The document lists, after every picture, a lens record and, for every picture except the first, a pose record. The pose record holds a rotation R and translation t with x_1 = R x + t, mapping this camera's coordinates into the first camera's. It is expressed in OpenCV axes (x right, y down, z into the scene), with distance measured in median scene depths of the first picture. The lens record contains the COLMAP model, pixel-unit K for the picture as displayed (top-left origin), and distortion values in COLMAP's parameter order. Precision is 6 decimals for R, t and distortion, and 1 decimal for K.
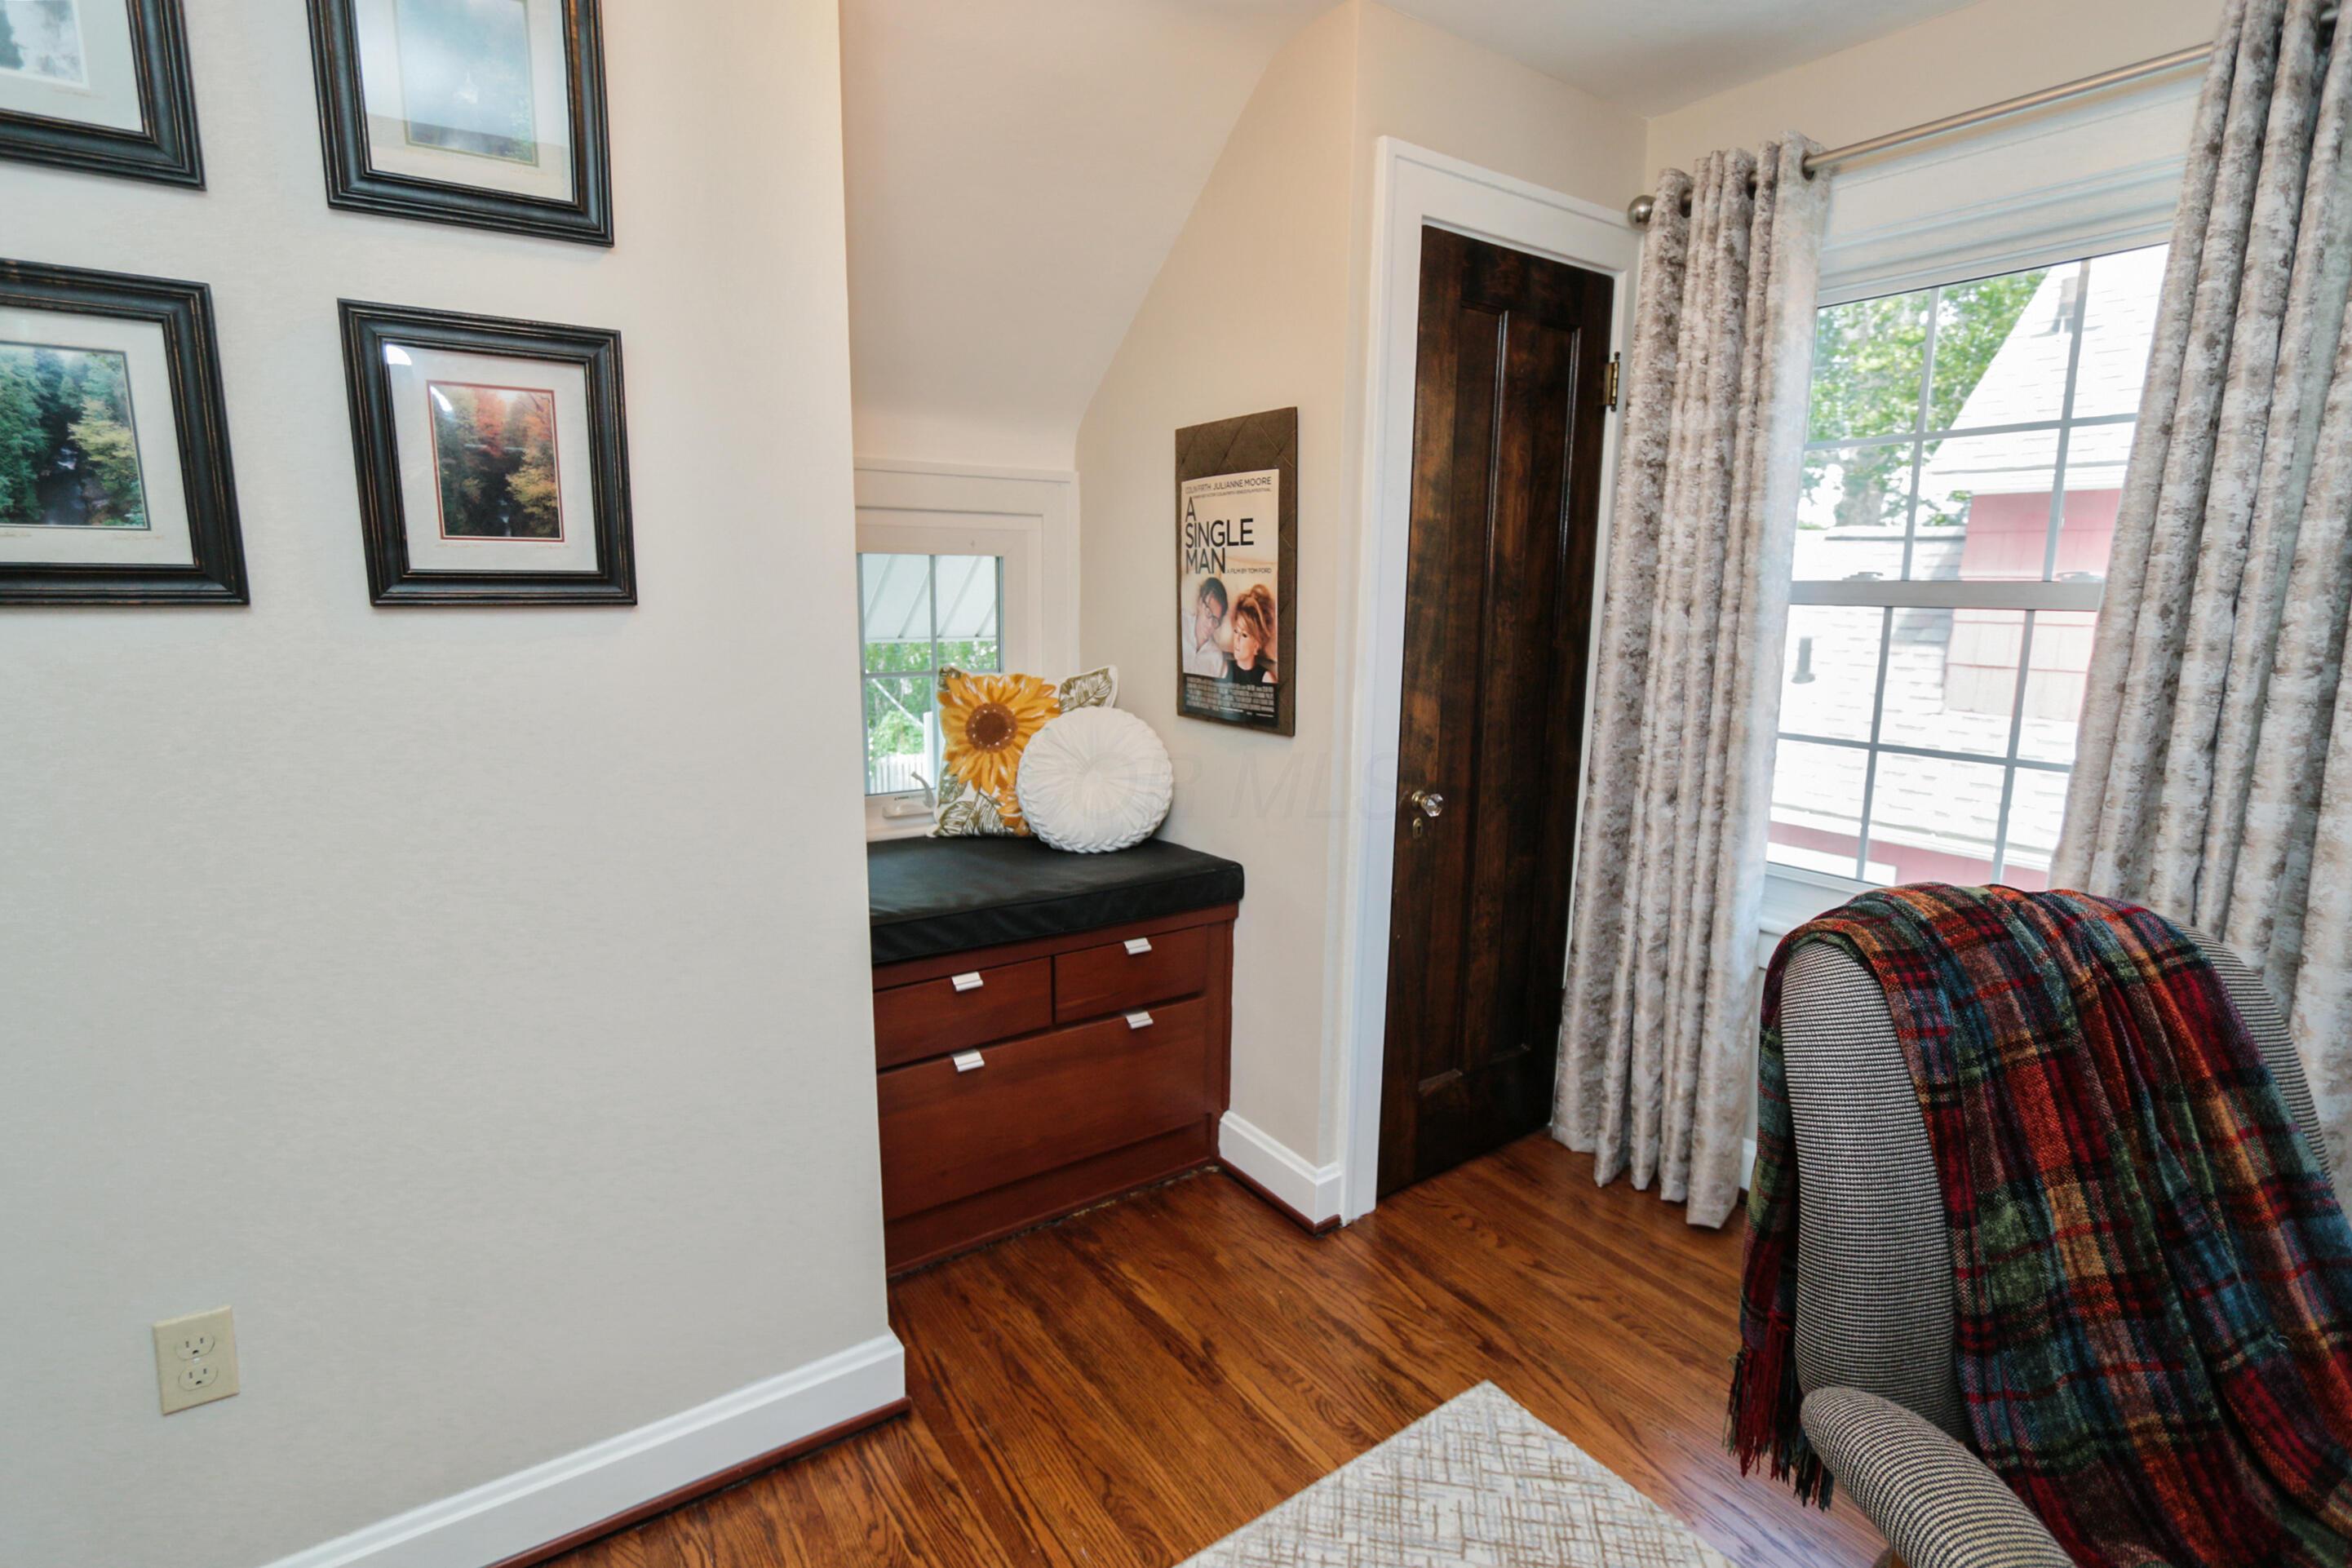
lens RADIAL K [[1104.8, 0, 1178.3], [0, 1104.8, 776.6], [0, 0, 1]] dist [-0.016990, 0.000552]
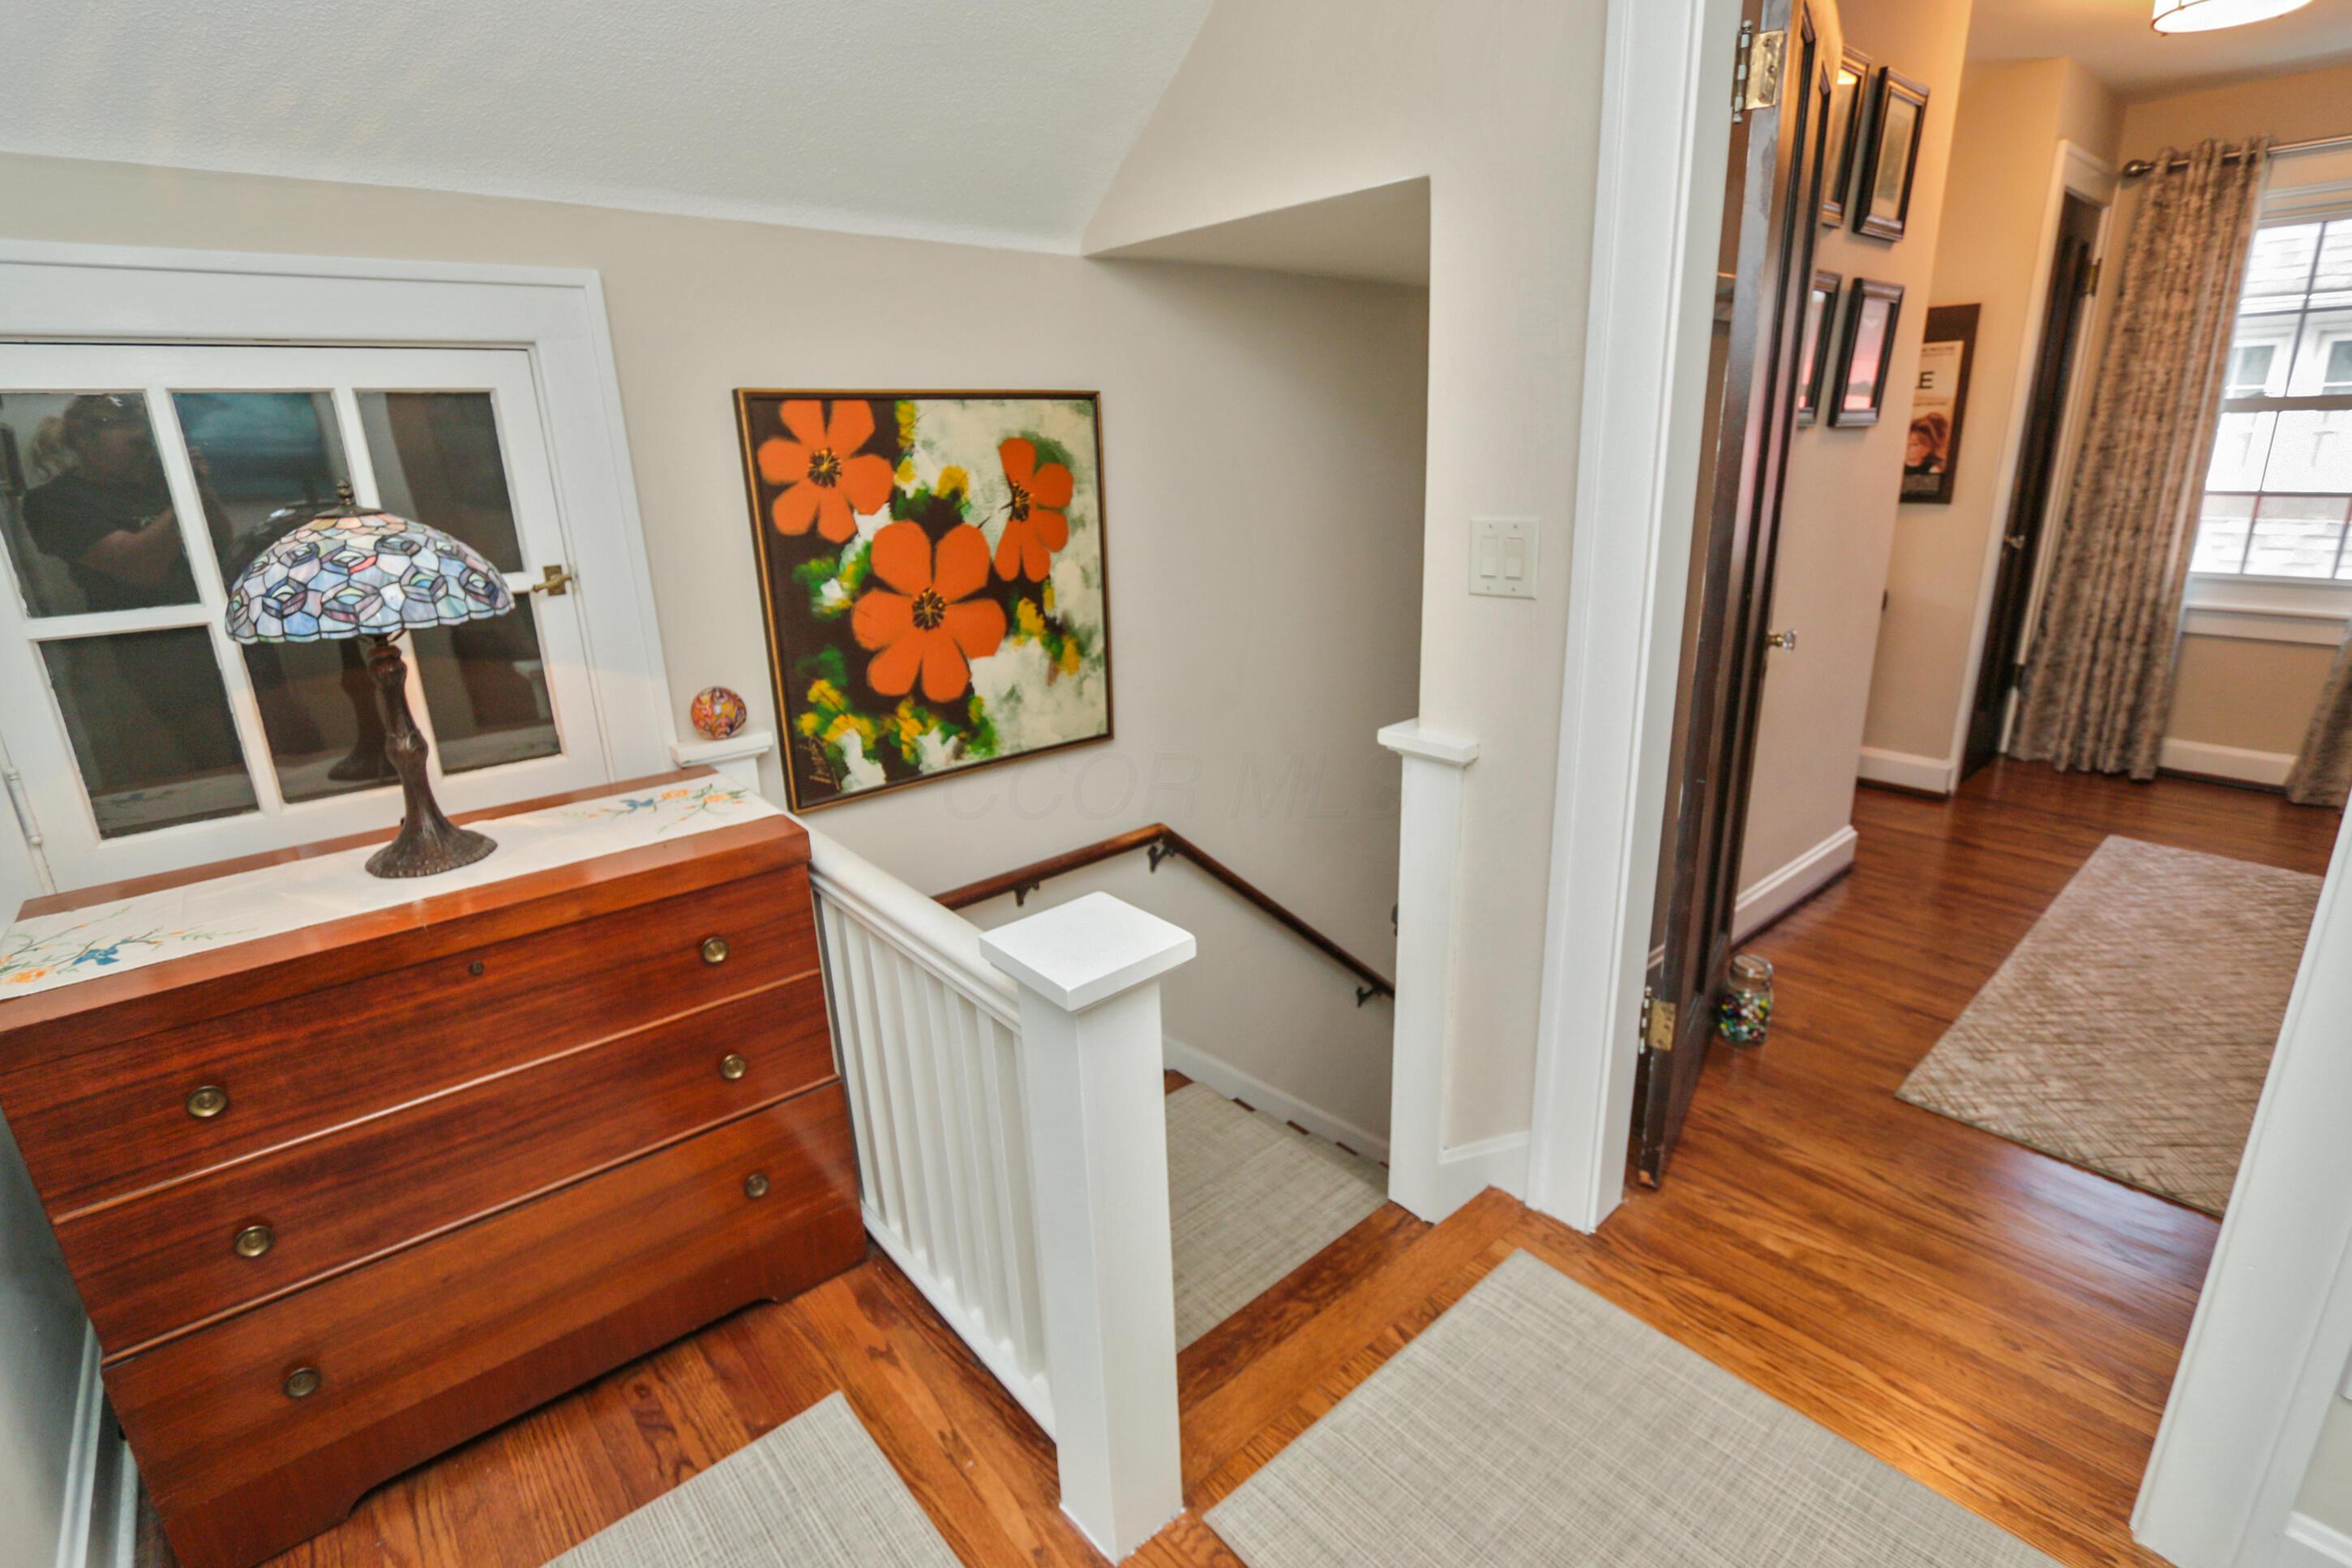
lens RADIAL K [[1104.8, 0, 1178.3], [0, 1104.8, 776.6], [0, 0, 1]] dist [-0.016990, 0.000552]
pose [[0.994768, -0.068275, 0.076000, -1.258562], [0.058974, 0.991198, 0.118526, 0.111102], [-0.083424, -0.113424, 0.990038, -0.621393]]
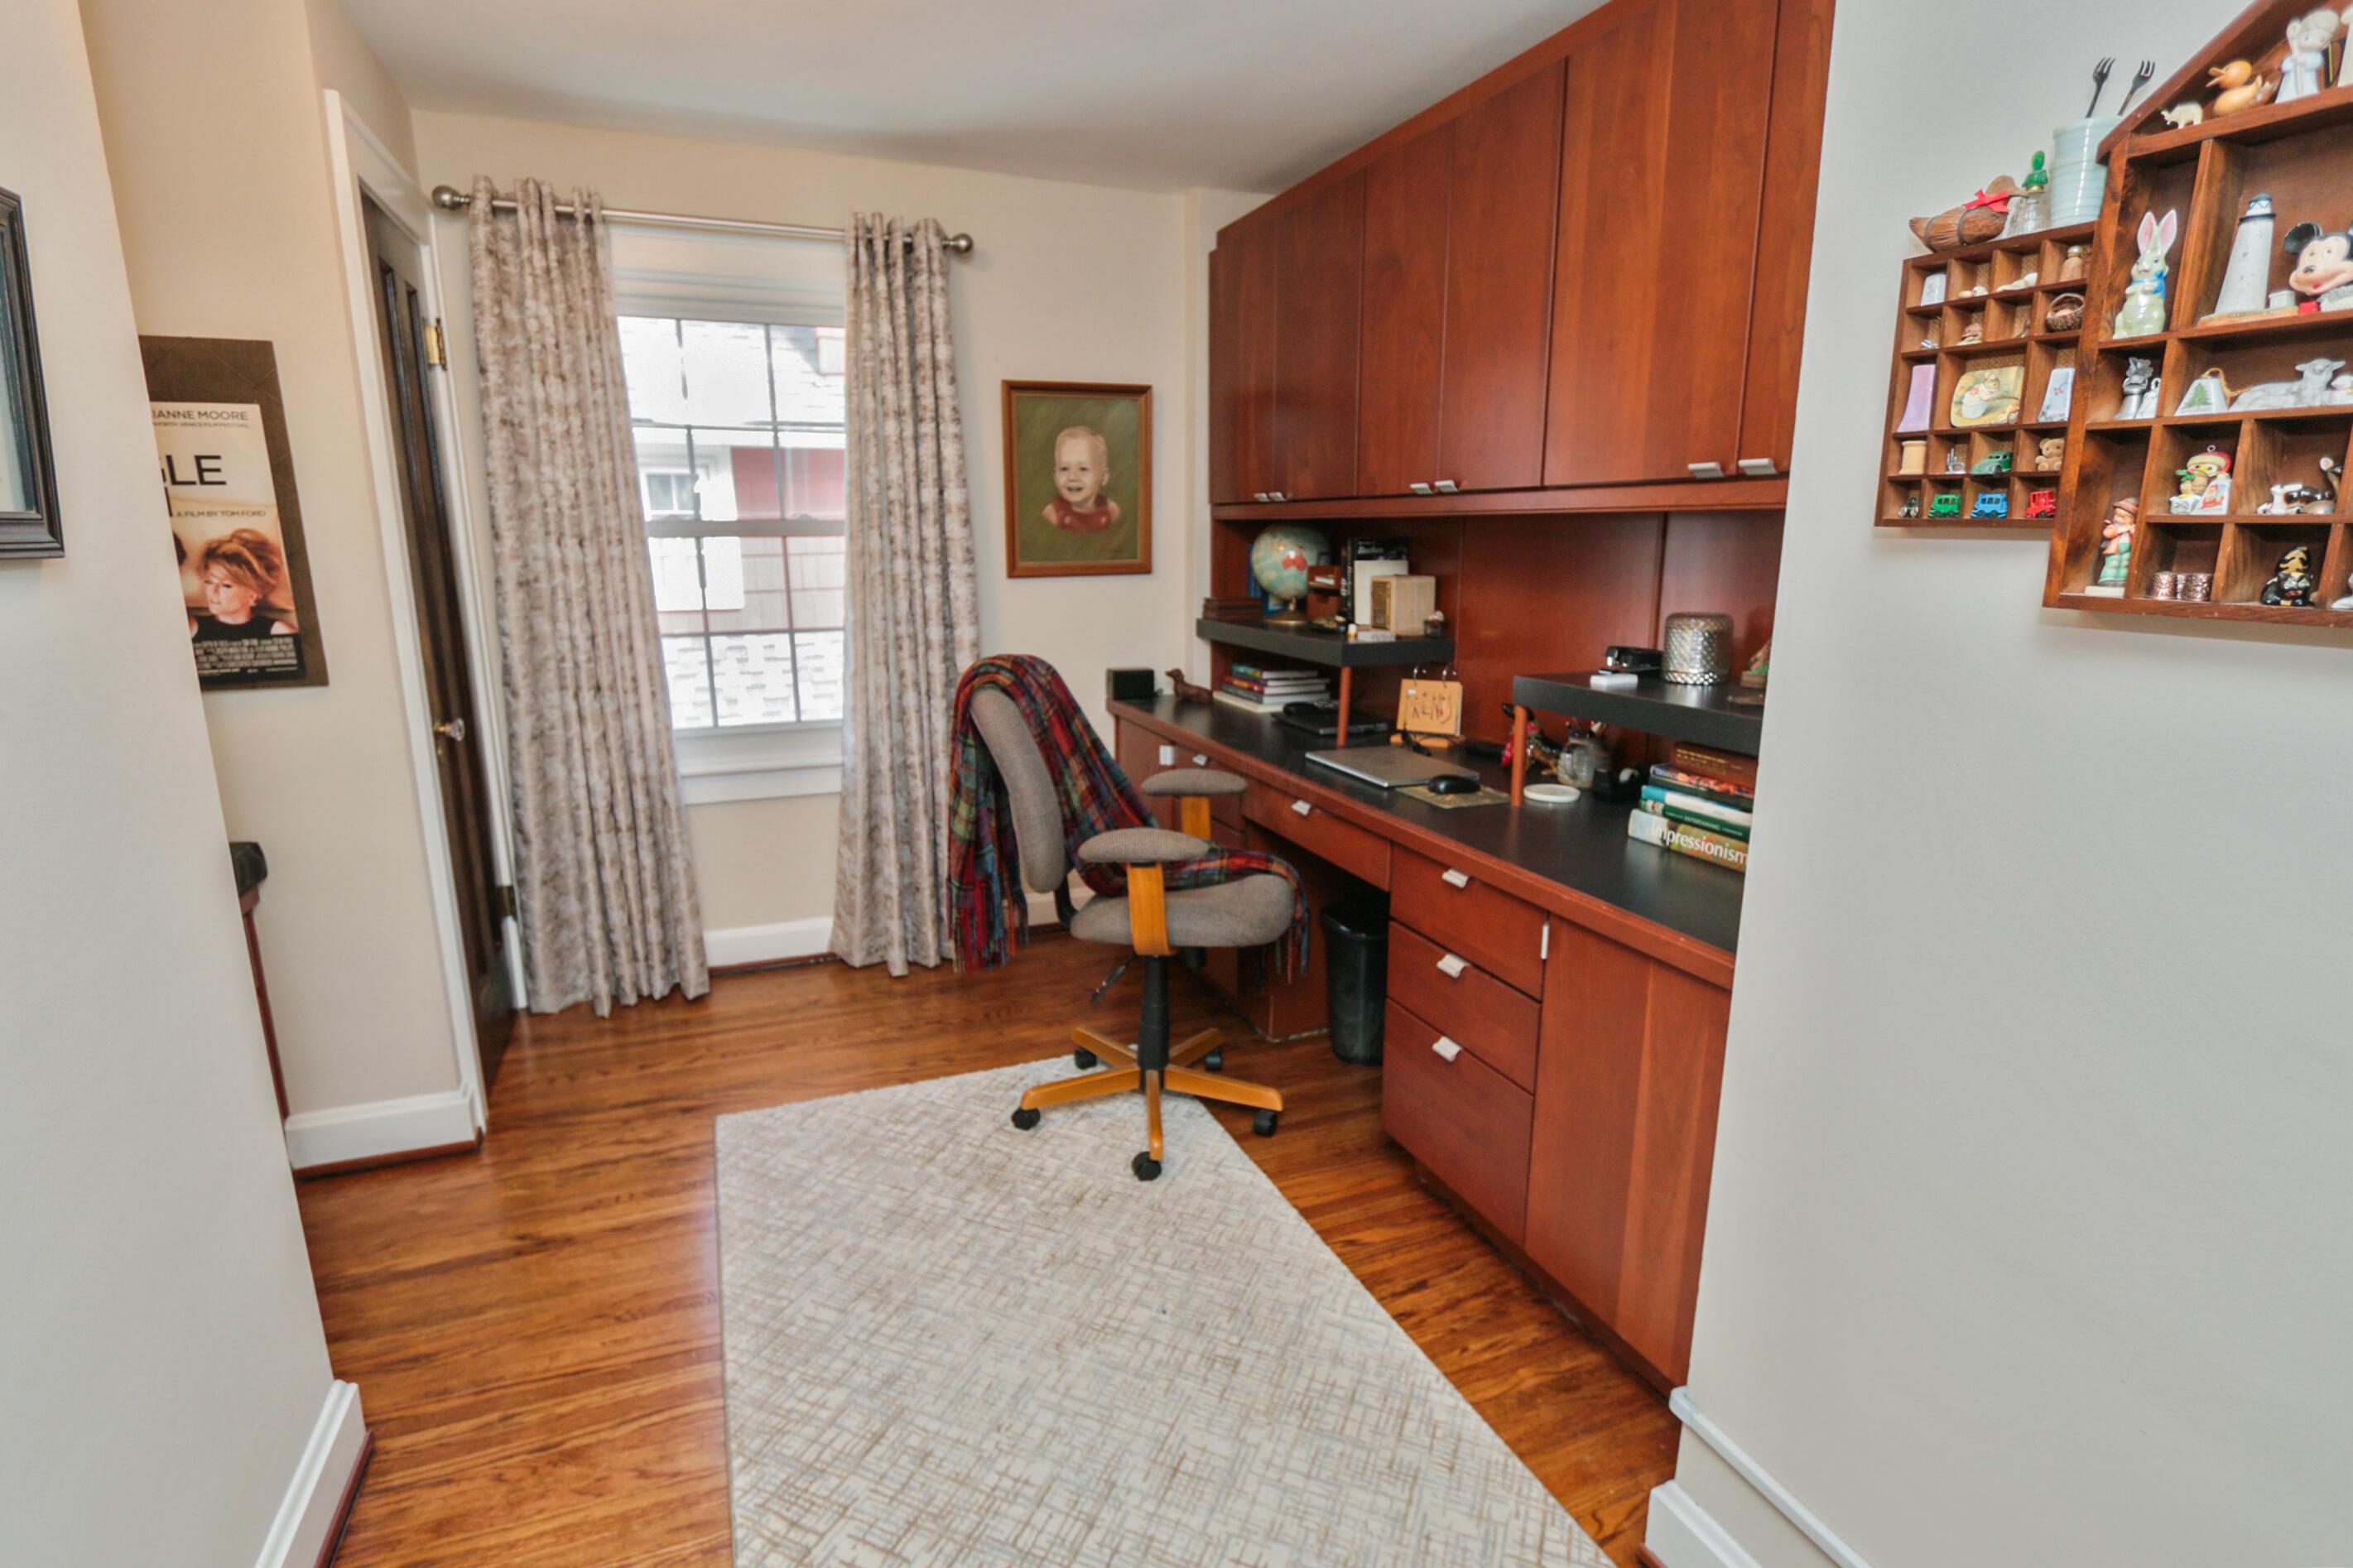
lens RADIAL K [[1105.2, 0, 1178.8], [0, 1105.2, 776.6], [0, 0, 1]] dist [-0.016990, 0.000552]
pose [[0.217952, -0.223044, 0.950131, -0.683852], [0.173849, 0.966838, 0.187087, -0.009062], [-0.960351, 0.124403, 0.249501, 0.051496]]
